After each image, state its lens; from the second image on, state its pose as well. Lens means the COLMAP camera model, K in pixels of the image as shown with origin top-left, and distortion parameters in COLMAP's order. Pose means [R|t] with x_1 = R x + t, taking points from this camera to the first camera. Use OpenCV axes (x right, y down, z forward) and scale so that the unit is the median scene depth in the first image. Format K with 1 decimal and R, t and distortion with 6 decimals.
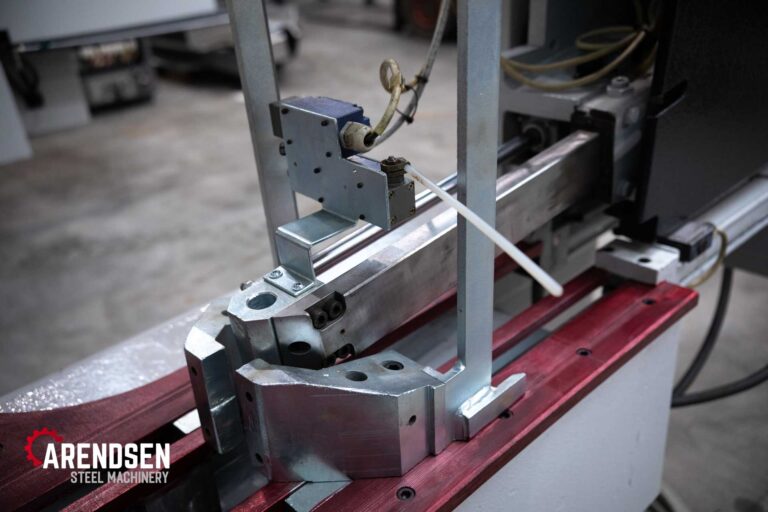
lens RADIAL K [[753.7, 0, 384.0], [0, 753.7, 256.0], [0, 0, 1]] dist [0.128136, 0.250826]
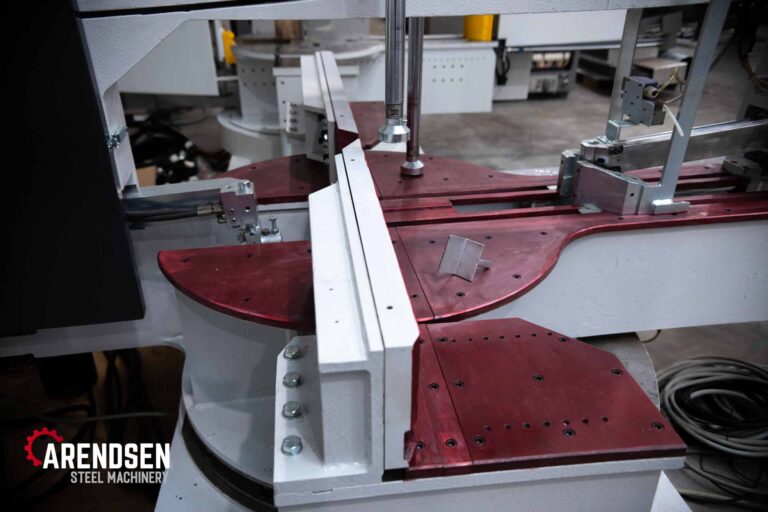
lens RADIAL K [[636.7, 0, 384.0], [0, 636.7, 256.0], [0, 0, 1]] dist [0.005128, 0.270144]
pose [[0.831348, 0.314209, -0.458403, 0.085666], [-0.300333, 0.948022, 0.105138, 0.090873], [0.467611, 0.050268, 0.882504, -0.300983]]
